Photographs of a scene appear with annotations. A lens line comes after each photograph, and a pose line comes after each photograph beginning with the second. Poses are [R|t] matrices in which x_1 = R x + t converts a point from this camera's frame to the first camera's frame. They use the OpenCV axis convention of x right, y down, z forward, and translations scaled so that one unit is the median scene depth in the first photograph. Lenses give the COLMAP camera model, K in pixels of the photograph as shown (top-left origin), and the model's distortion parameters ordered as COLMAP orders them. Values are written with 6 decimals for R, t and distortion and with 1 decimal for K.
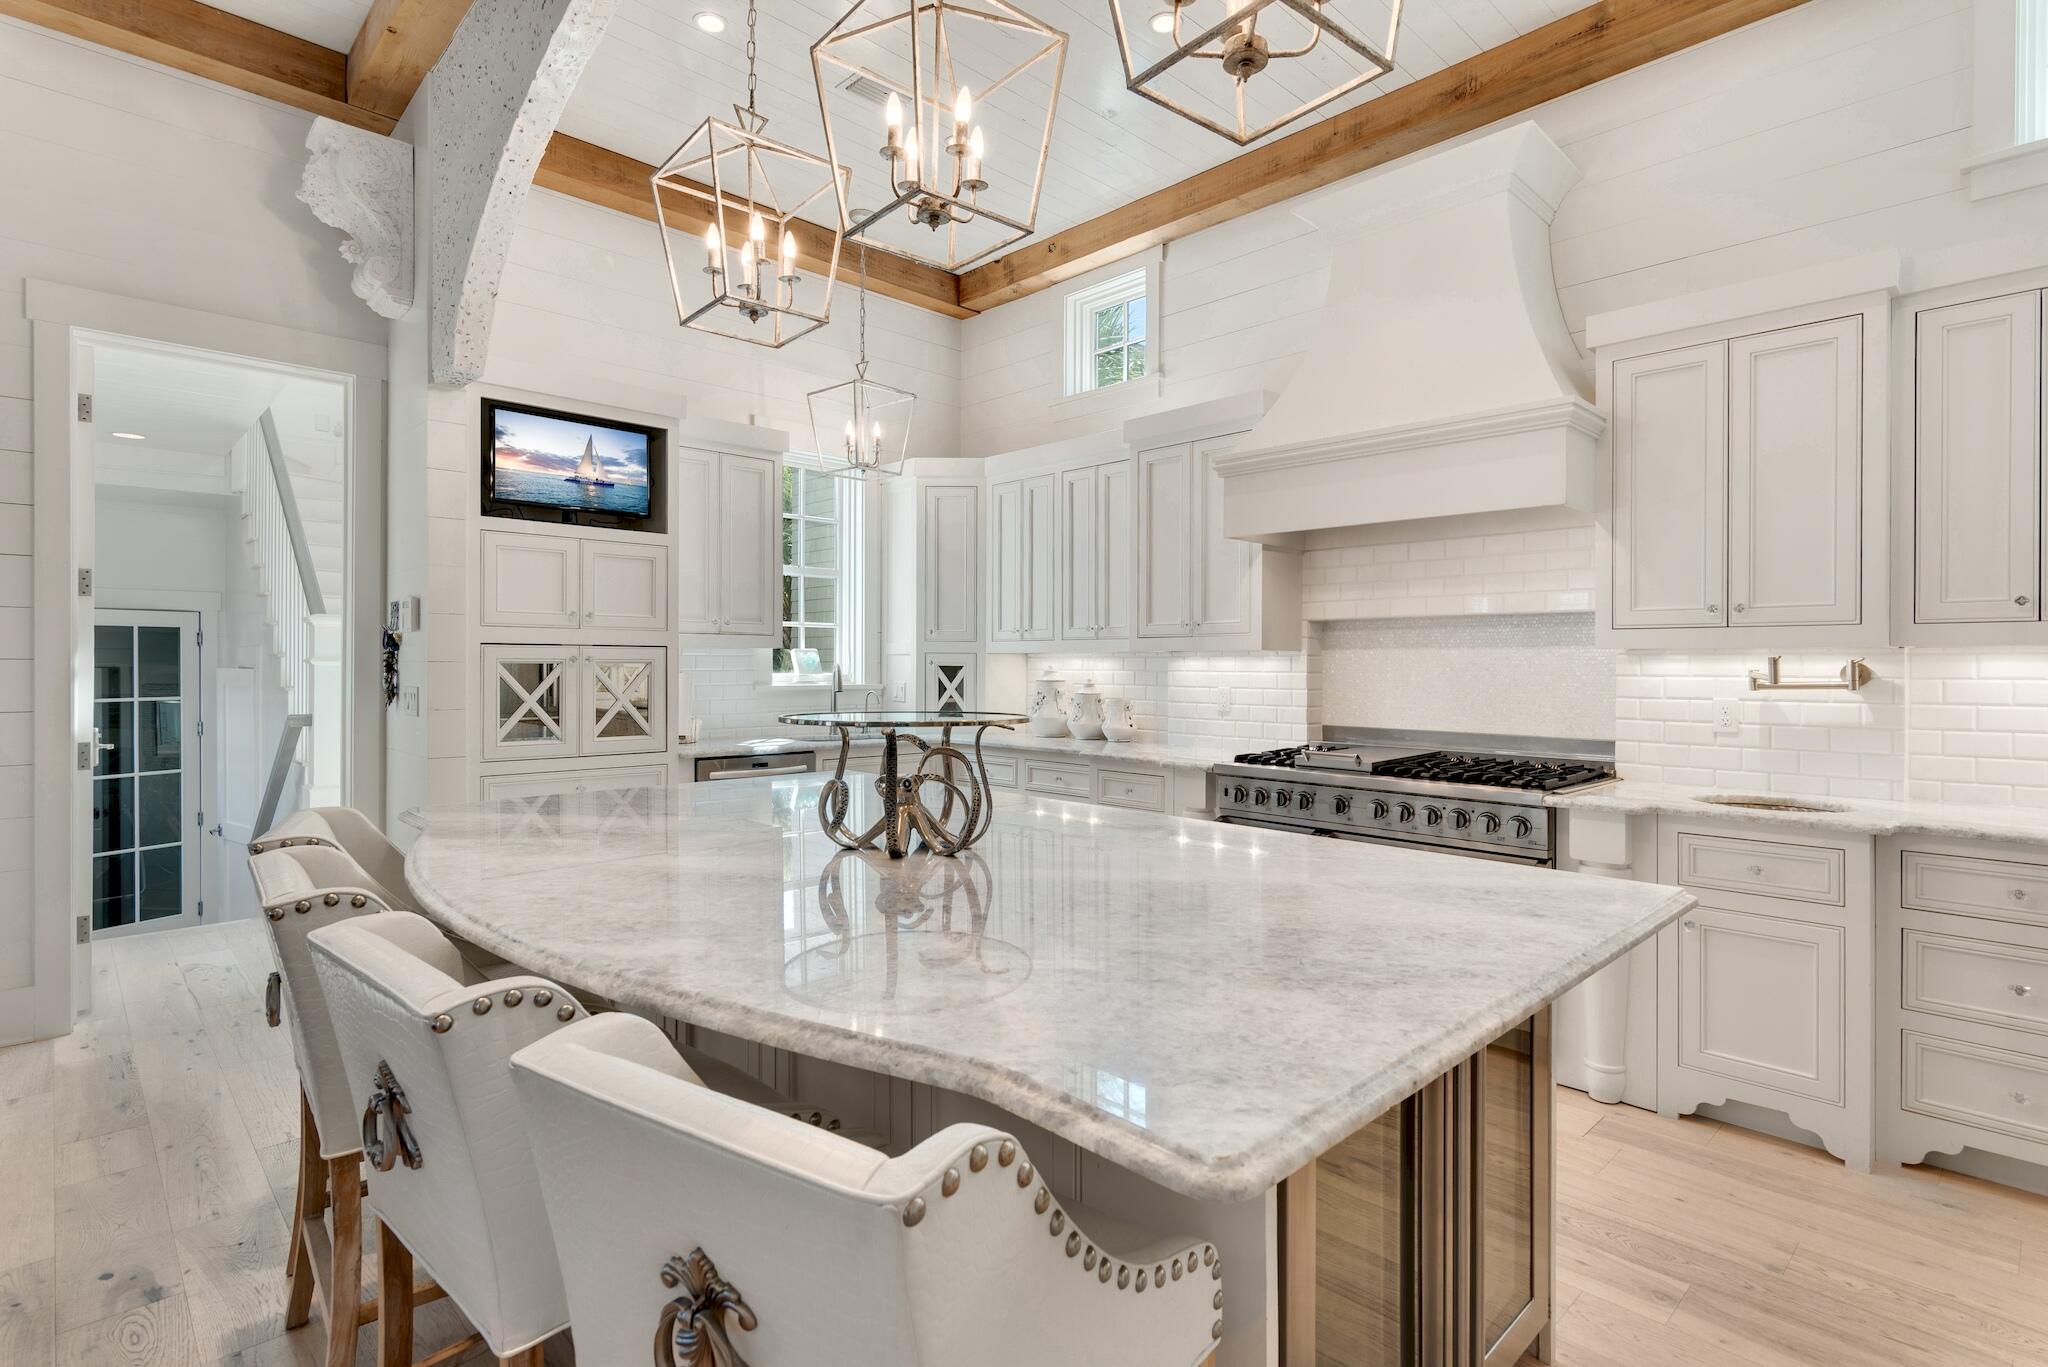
lens RADIAL K [[1015.1, 0, 1021.3], [0, 1015.1, 667.6], [0, 0, 1]] dist [0.006867, -0.000105]
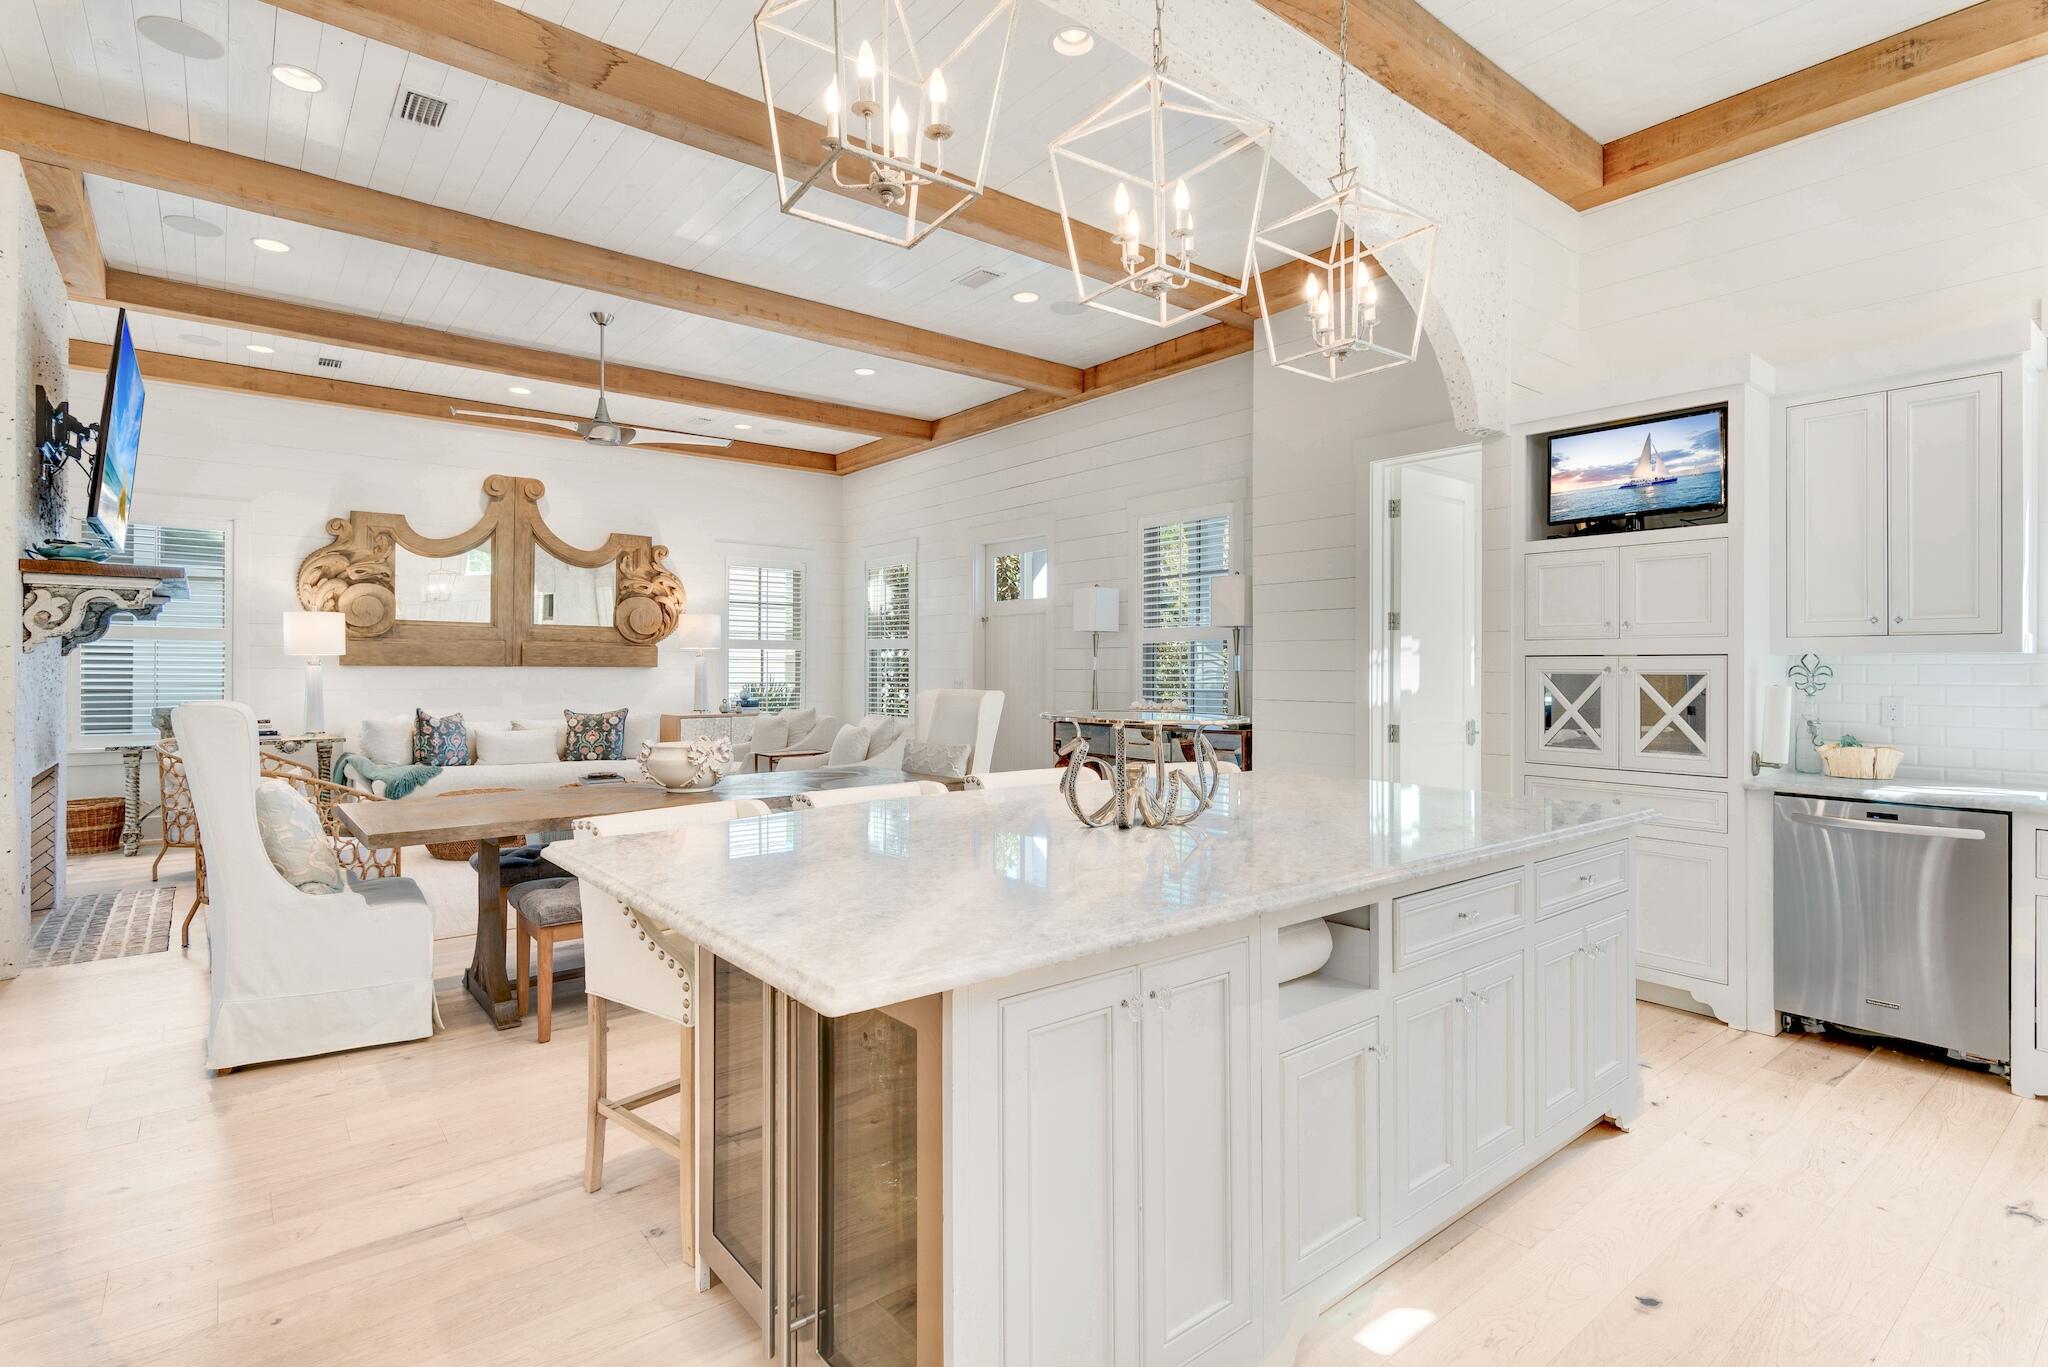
lens RADIAL K [[997.7, 0, 1020.5], [0, 997.7, 668.0], [0, 0, 1]] dist [0.010151, -0.004348]
pose [[-0.100981, -0.003072, -0.994884, 0.581816], [-0.006789, 0.999974, -0.002399, -0.003612], [0.994865, 0.006512, -0.100999, 0.524831]]
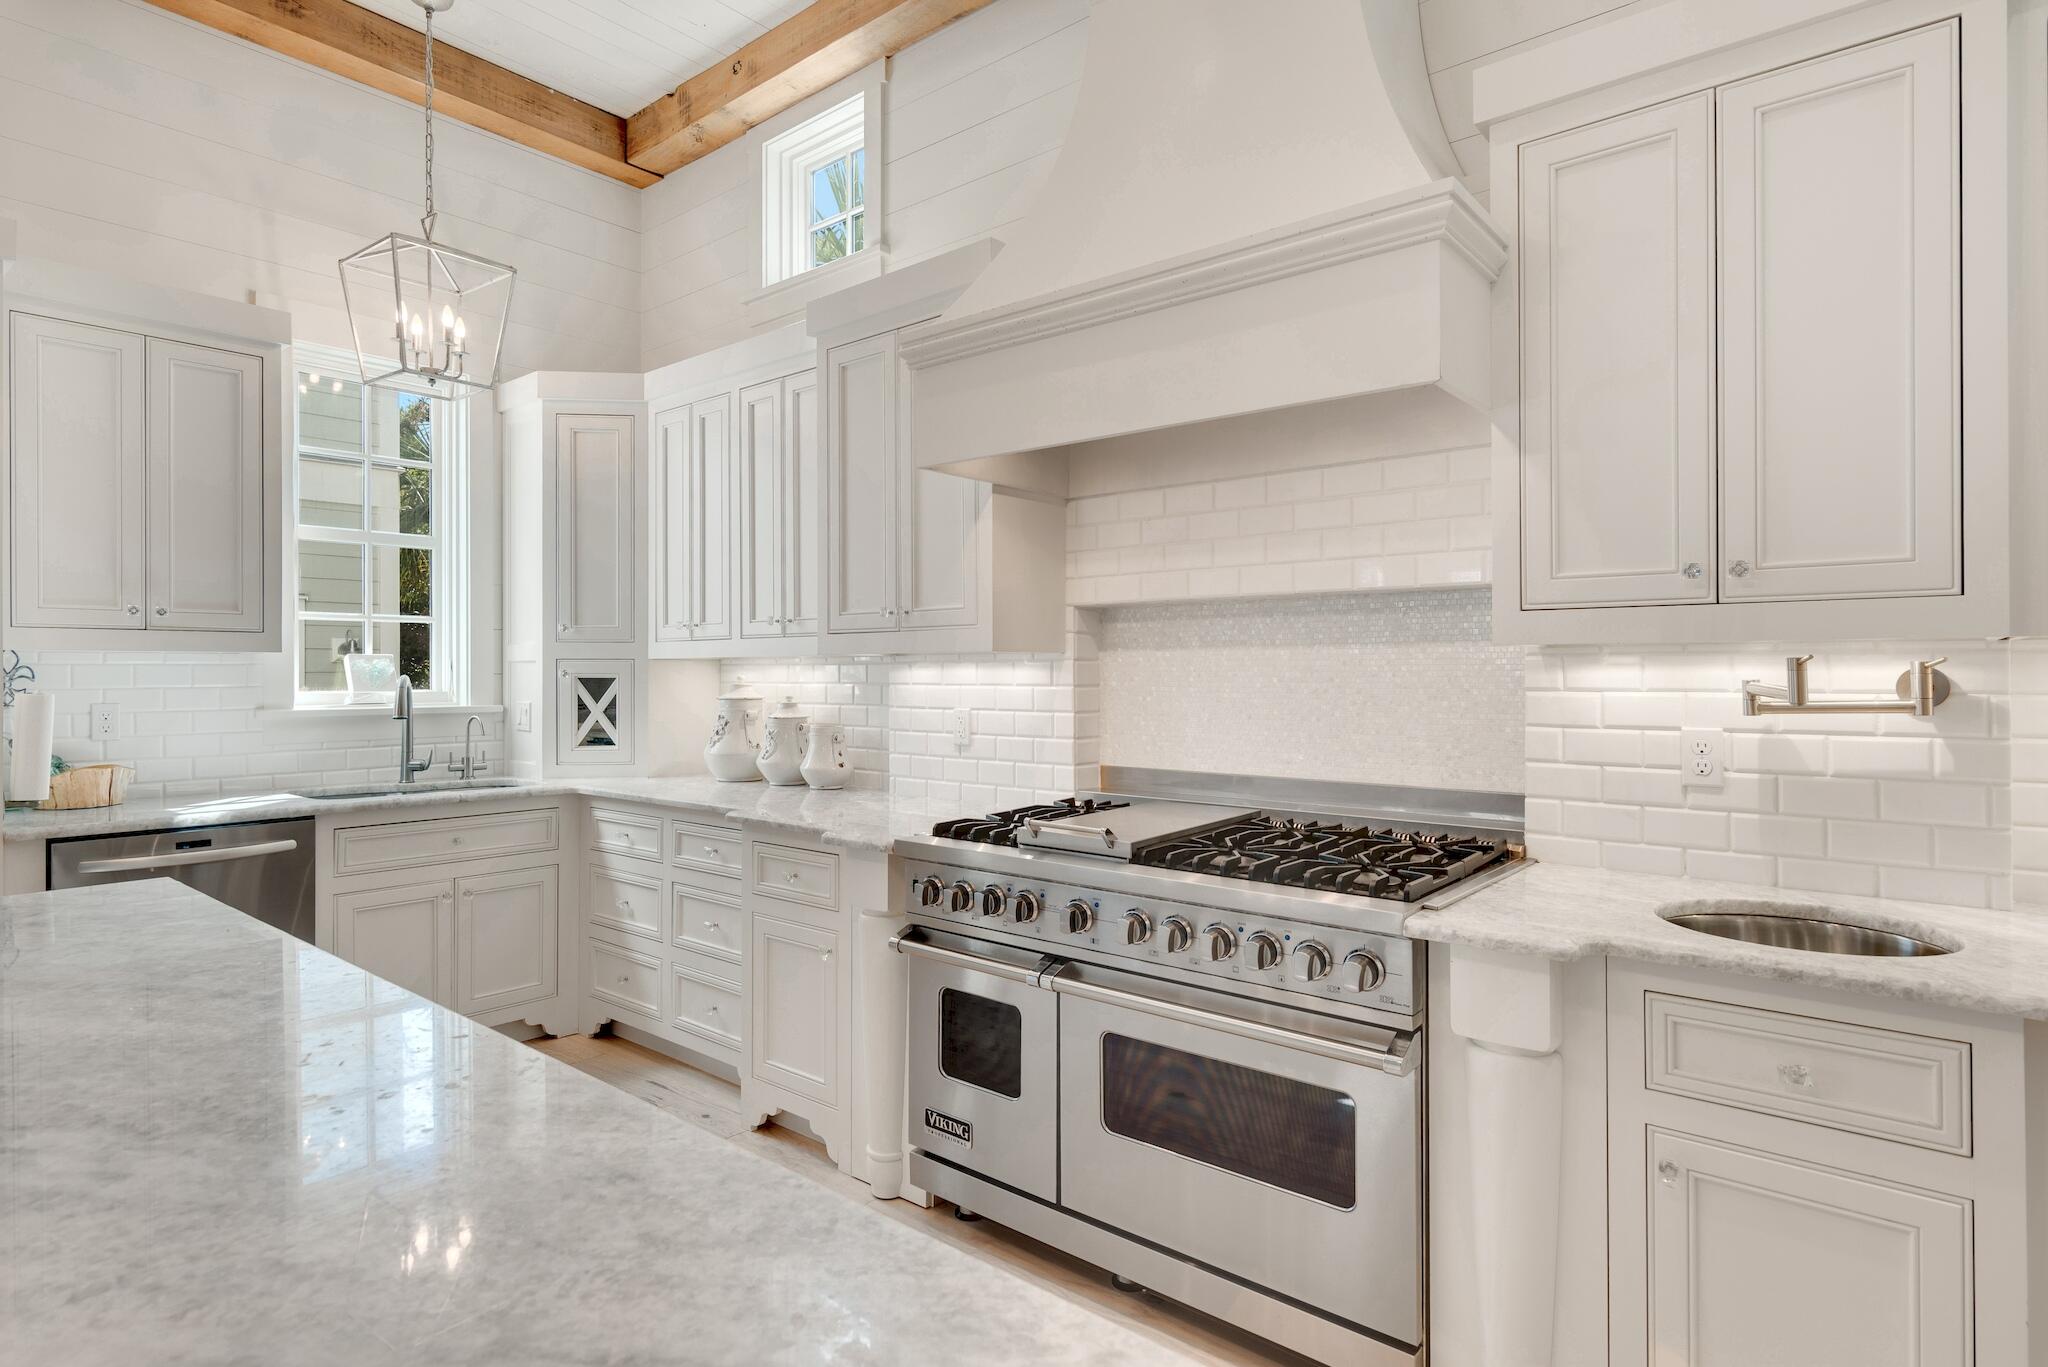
lens RADIAL K [[1076.7, 0, 1024.8], [0, 1076.7, 670.9], [0, 0, 1]] dist [0.004379, -0.004493]
pose [[0.994607, -0.005106, 0.103589, 0.195095], [0.005637, 0.999972, -0.004835, -0.001797], [-0.103562, 0.005393, 0.994608, 0.346107]]
